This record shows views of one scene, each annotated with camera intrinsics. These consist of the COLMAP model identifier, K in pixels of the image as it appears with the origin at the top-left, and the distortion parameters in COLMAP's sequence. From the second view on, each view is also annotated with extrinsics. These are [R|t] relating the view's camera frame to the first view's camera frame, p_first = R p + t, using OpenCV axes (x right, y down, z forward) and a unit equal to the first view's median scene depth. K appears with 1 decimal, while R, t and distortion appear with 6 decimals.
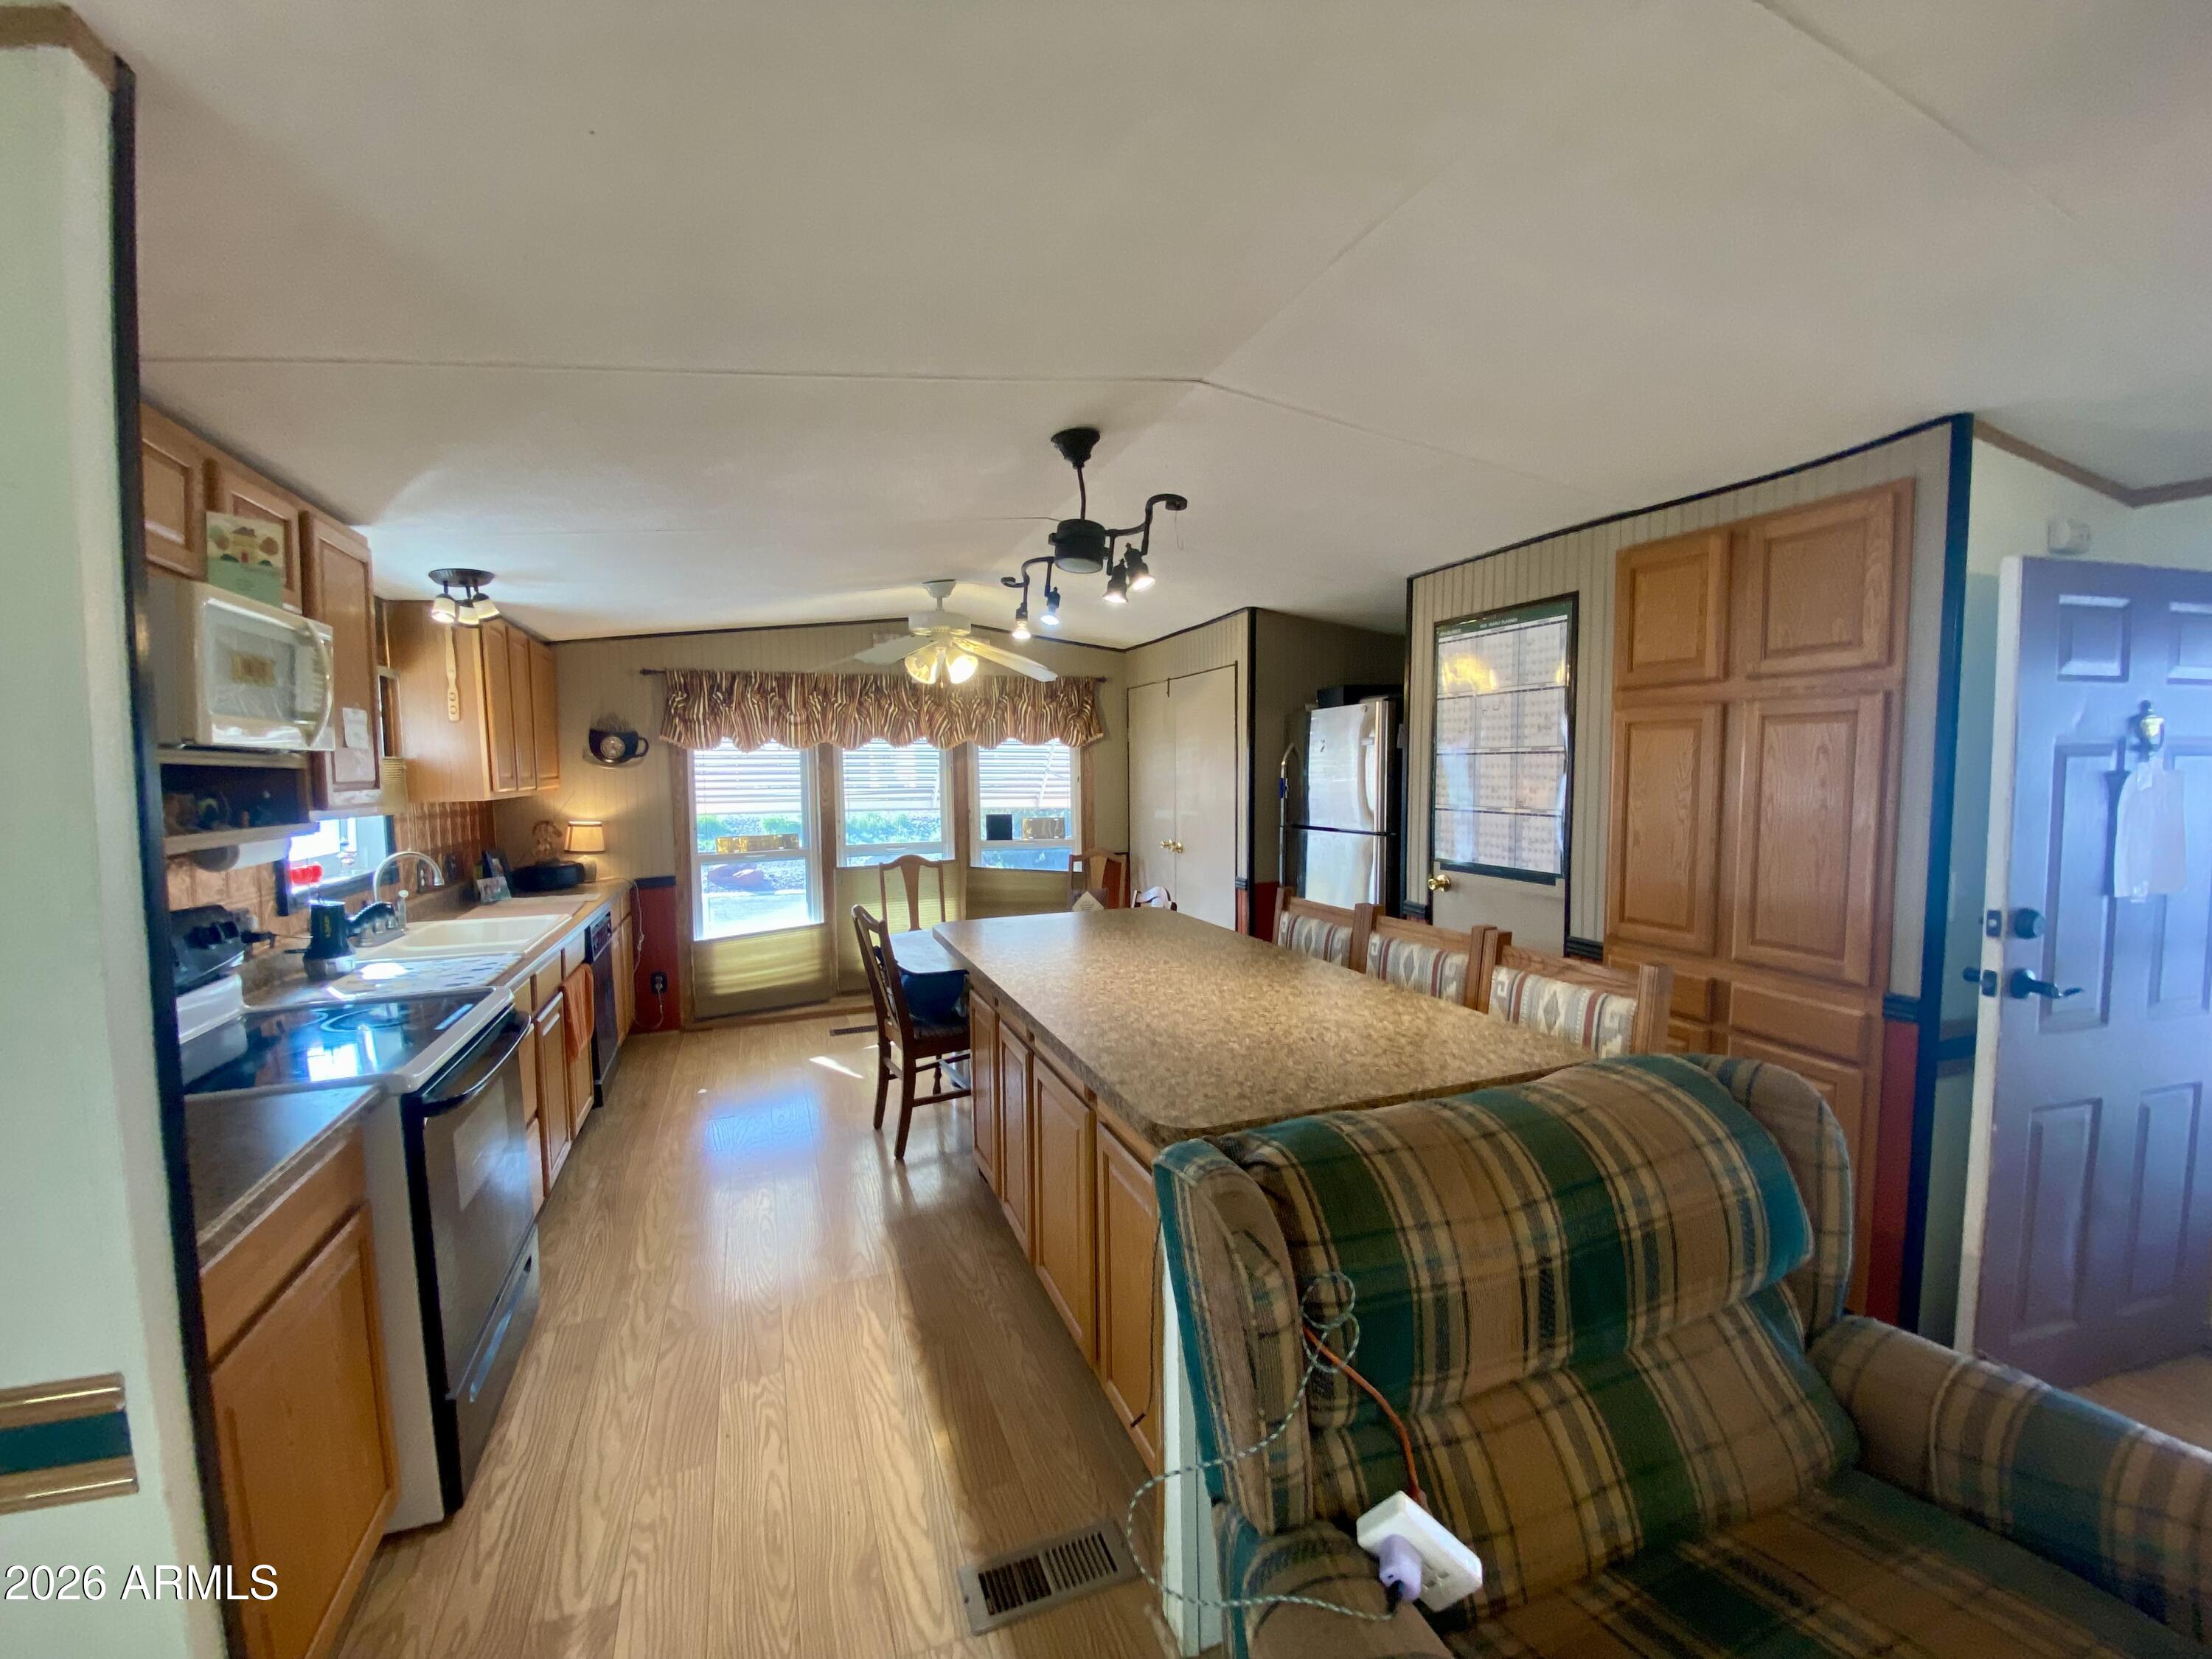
lens RADIAL K [[892.5, 0, 1104.0], [0, 892.5, 830.6], [0, 0, 1]] dist [0.016035, -0.018129]
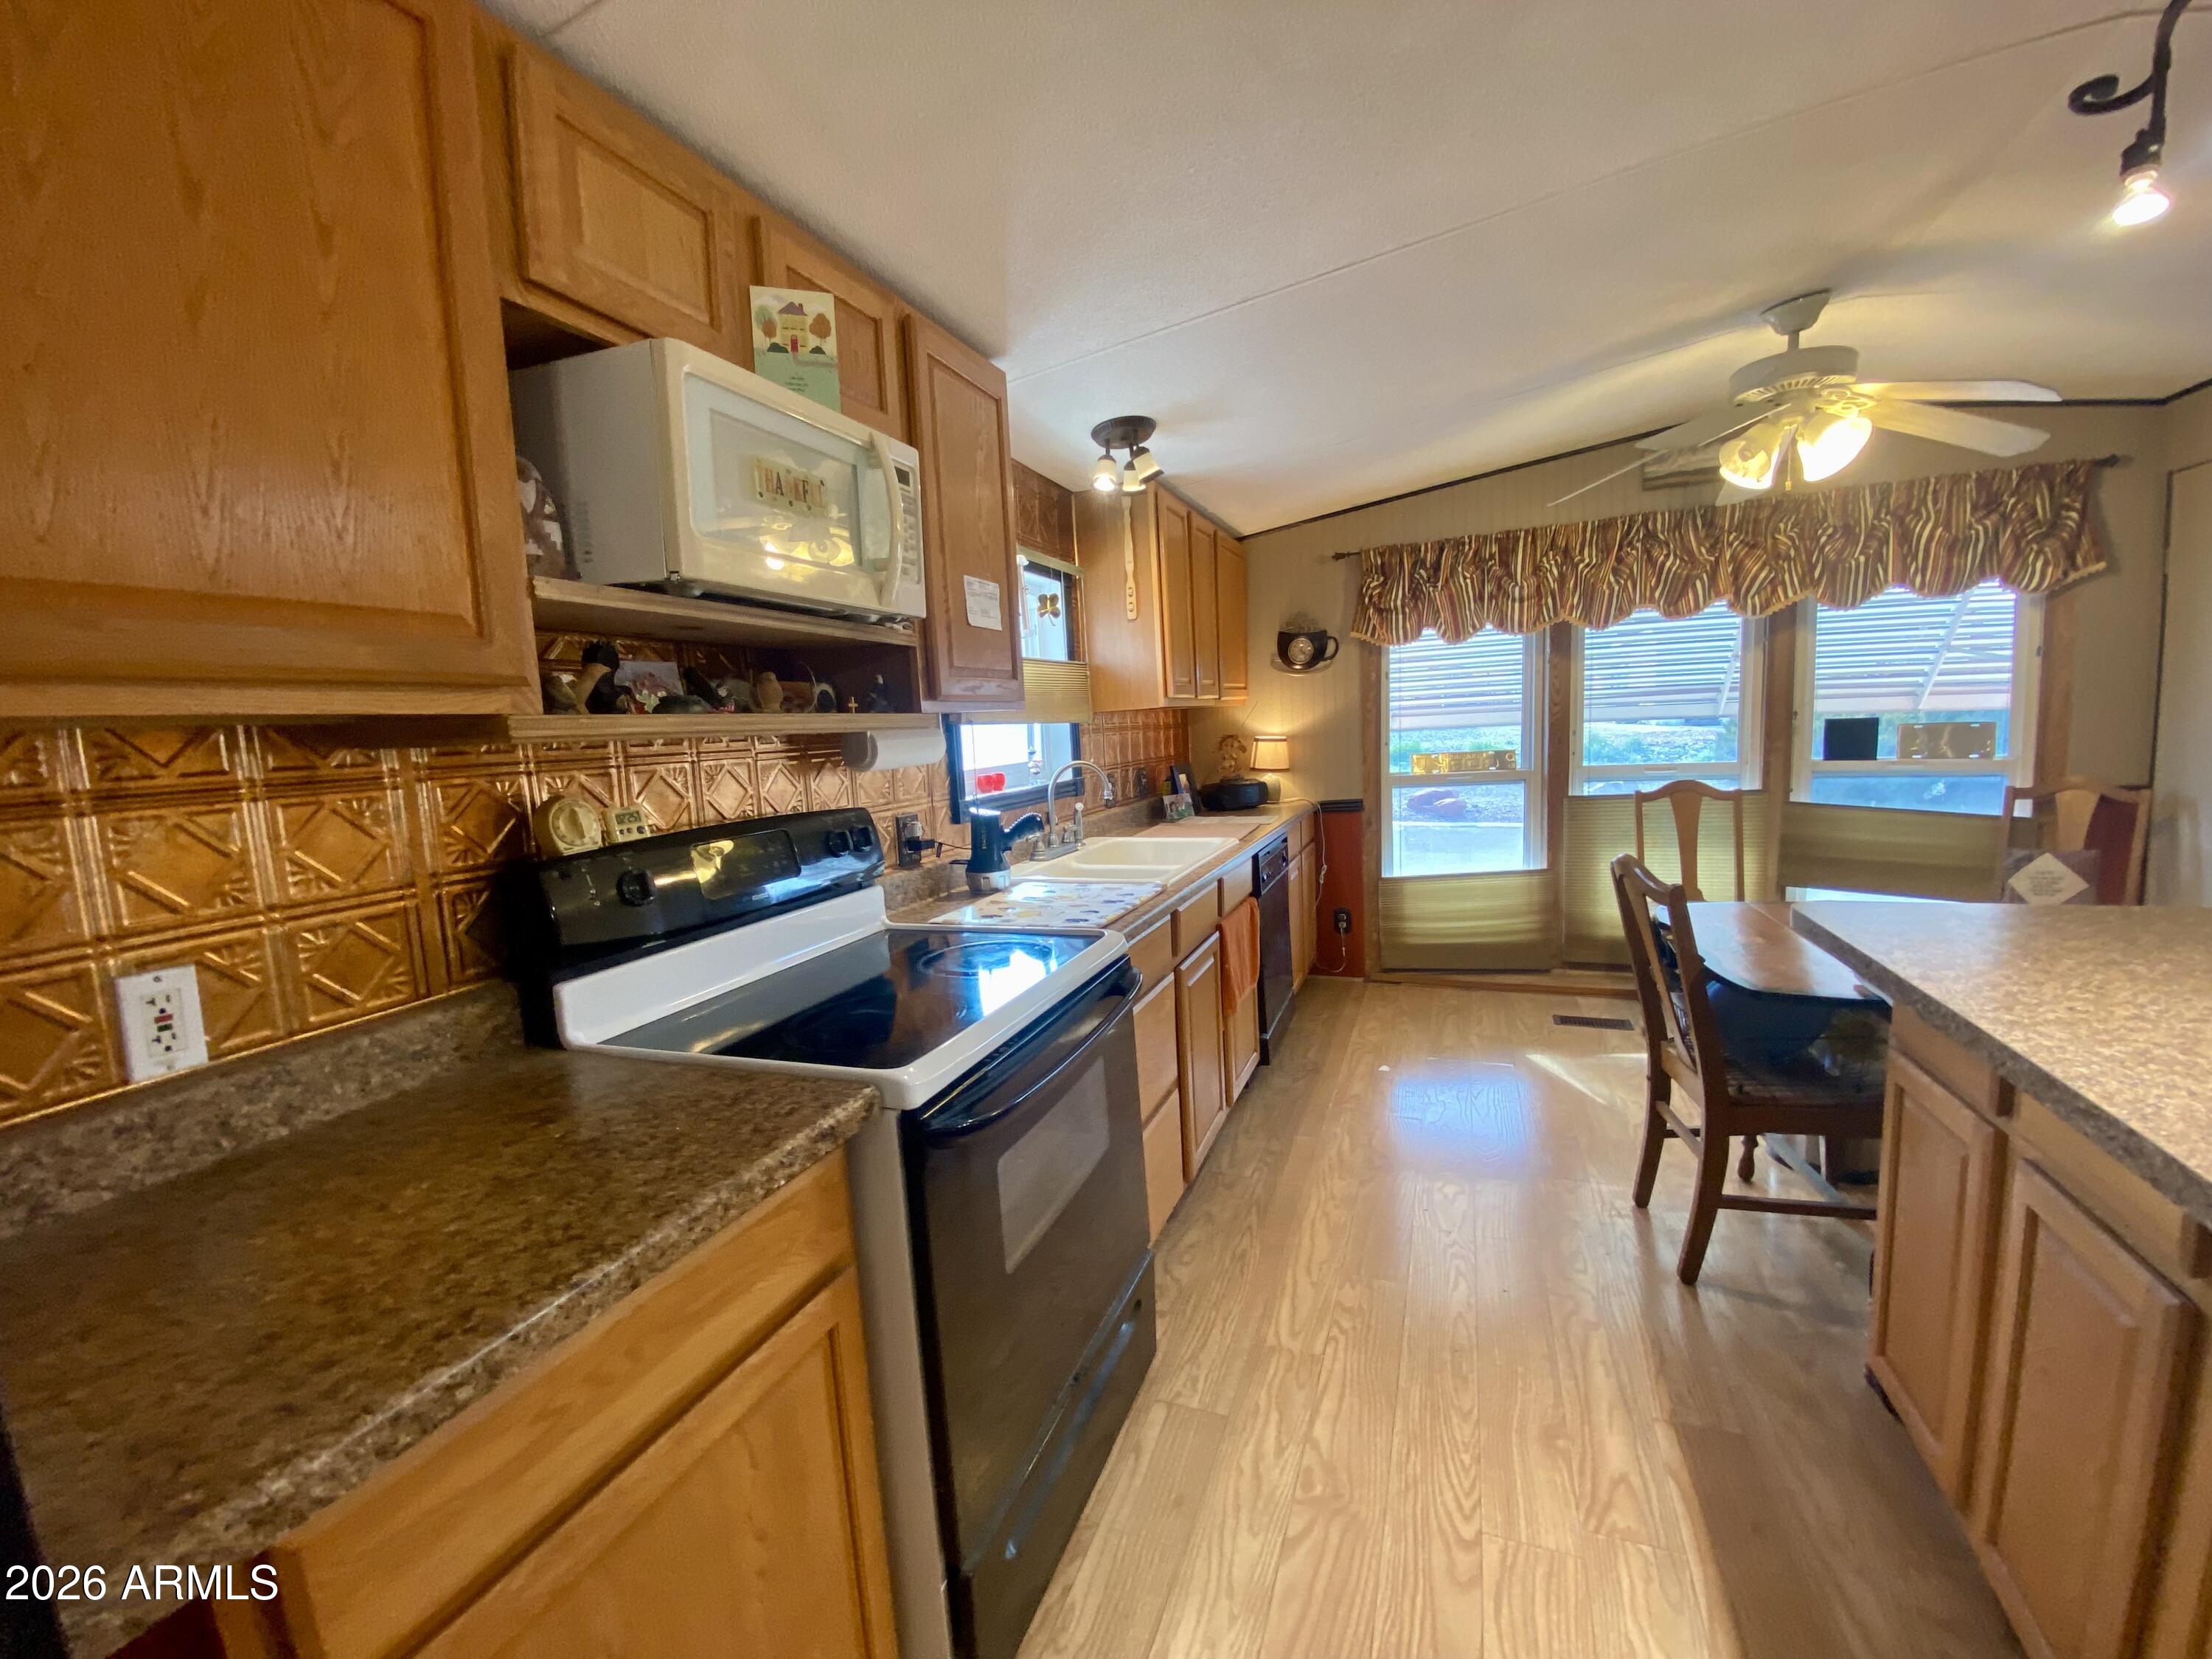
lens RADIAL K [[892.5, 0, 1098.5], [0, 892.5, 834.7], [0, 0, 1]] dist [0.016035, -0.018129]
pose [[0.729730, 0.059490, -0.681143, -0.113726], [-0.002986, 0.996475, 0.083832, 0.018790], [0.683729, -0.059141, 0.727335, 0.285063]]
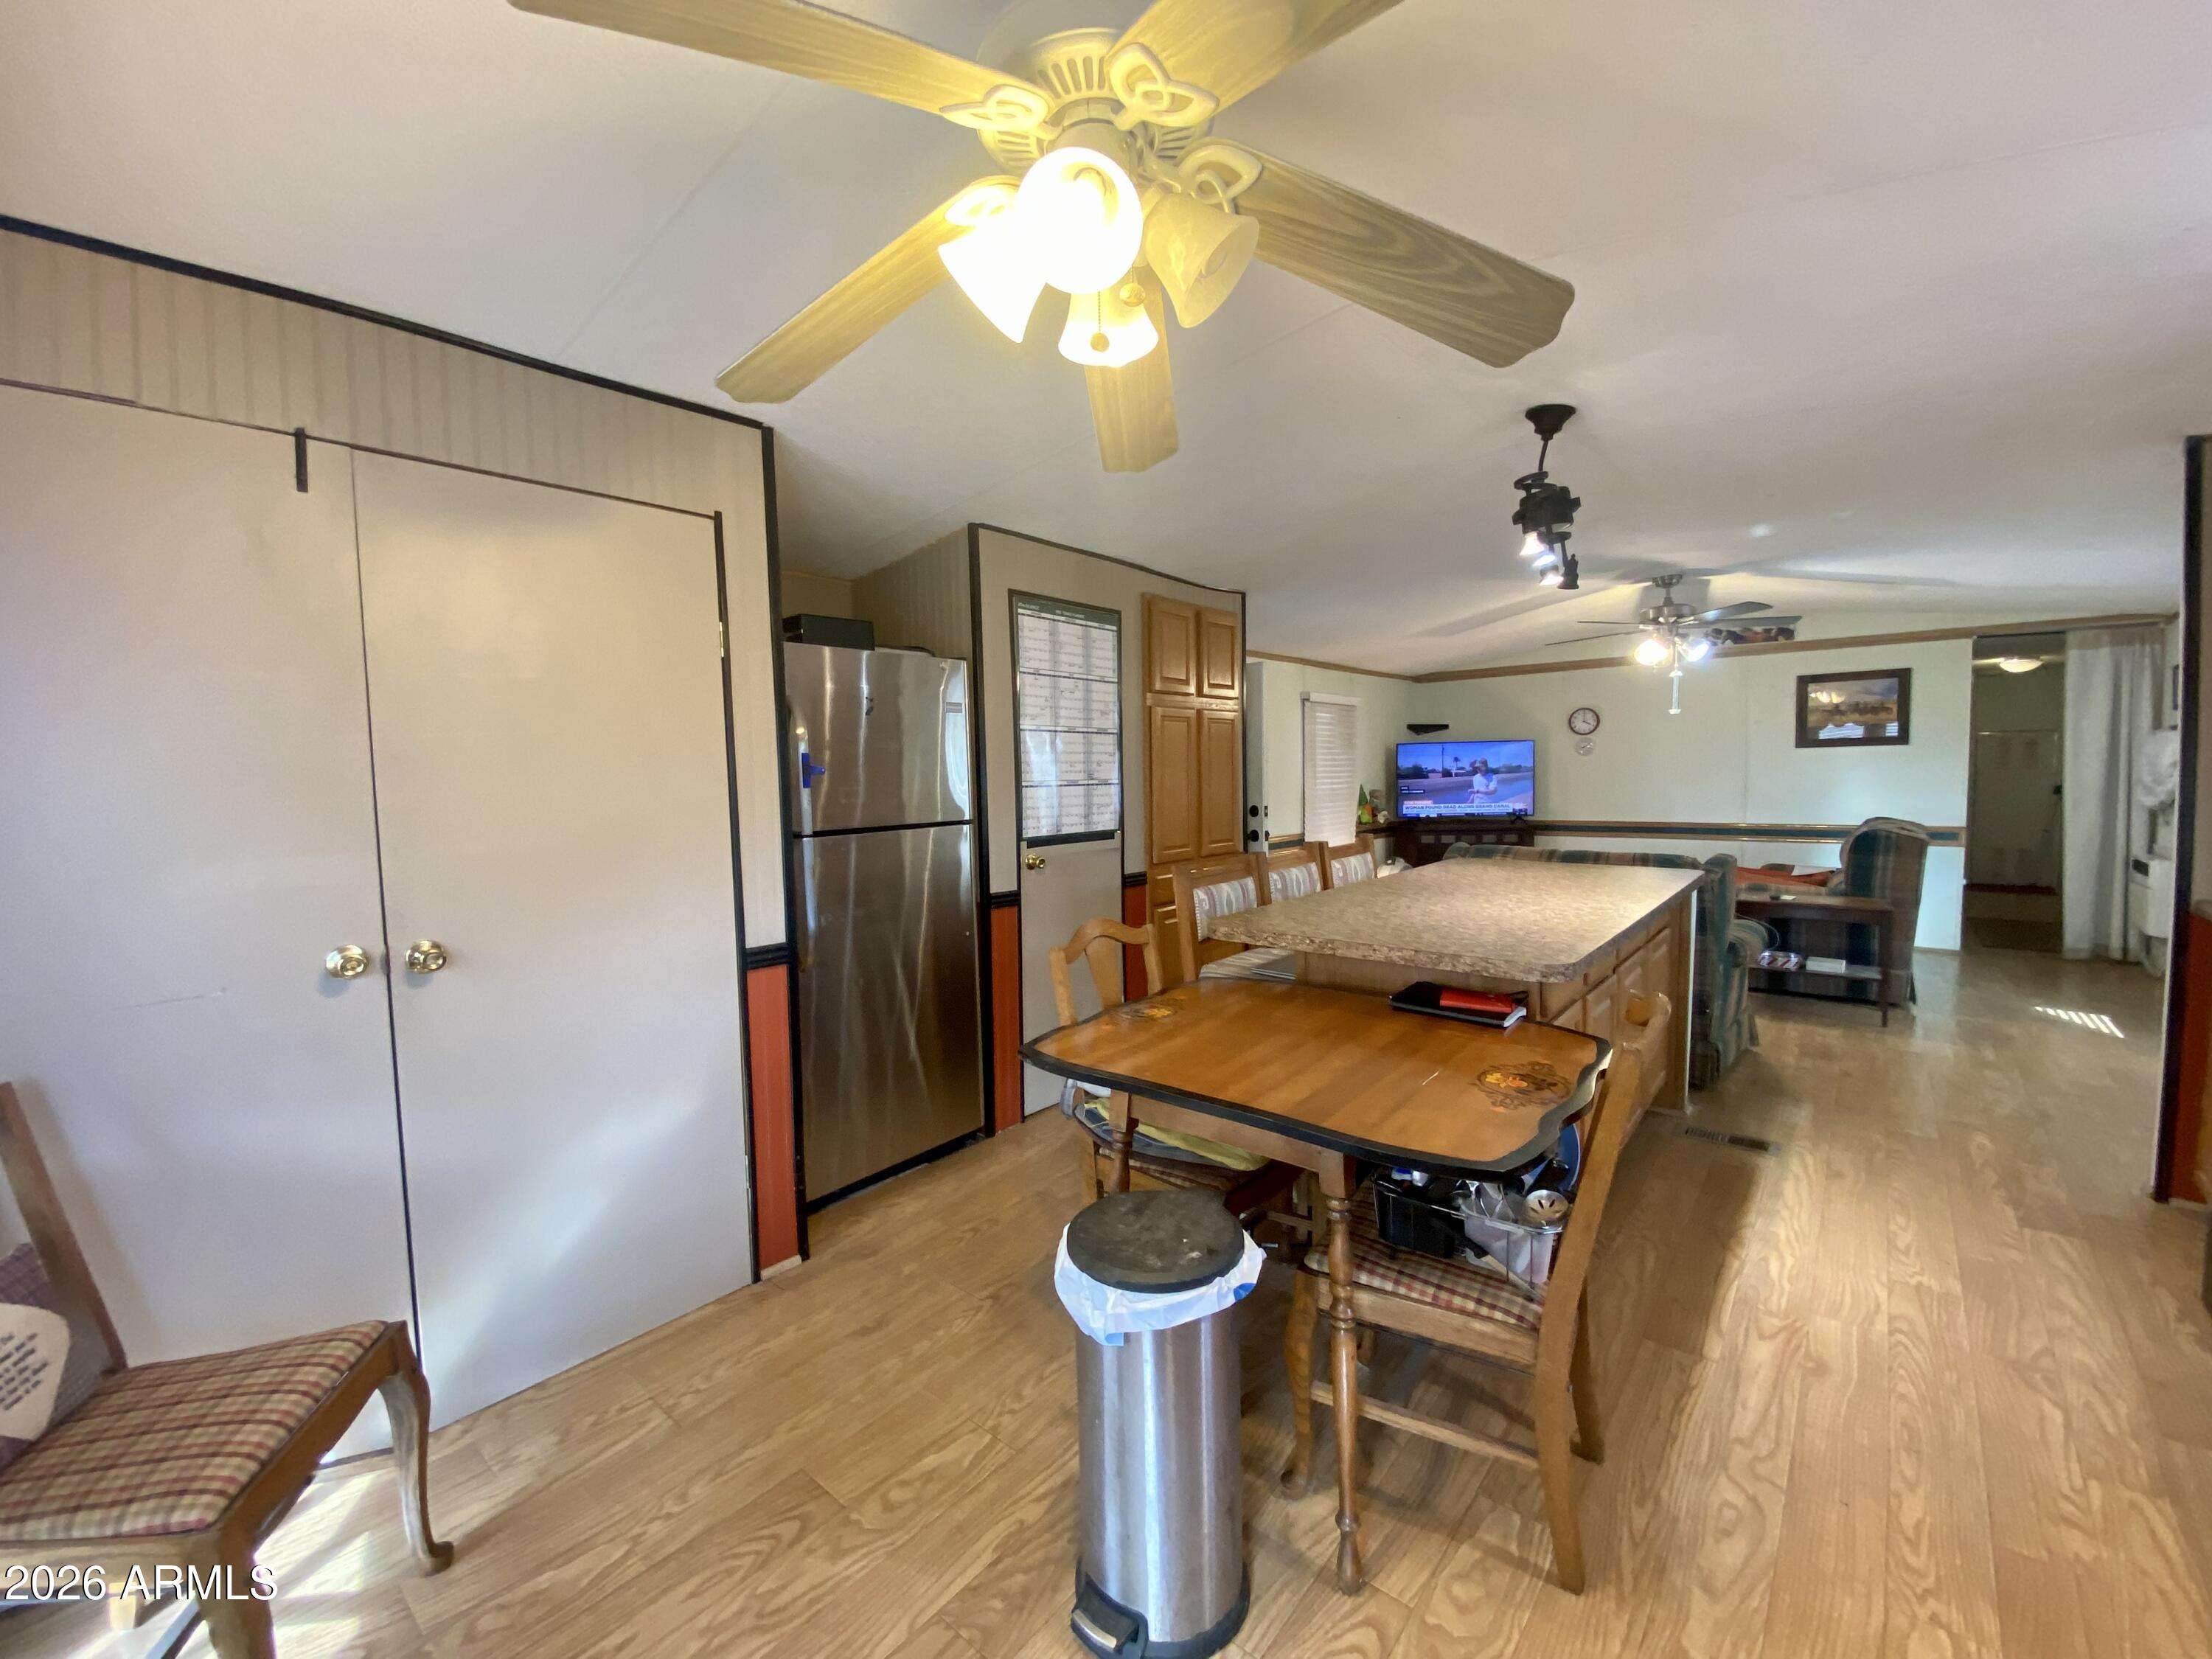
lens RADIAL K [[892.5, 0, 1099.9], [0, 892.5, 830.9], [0, 0, 1]] dist [0.016035, -0.018129]
pose [[-0.469353, -0.033812, 0.882363, -0.478281], [0.090328, 0.992186, 0.086068, -0.048603], [-0.878378, 0.120098, -0.462631, 1.292472]]
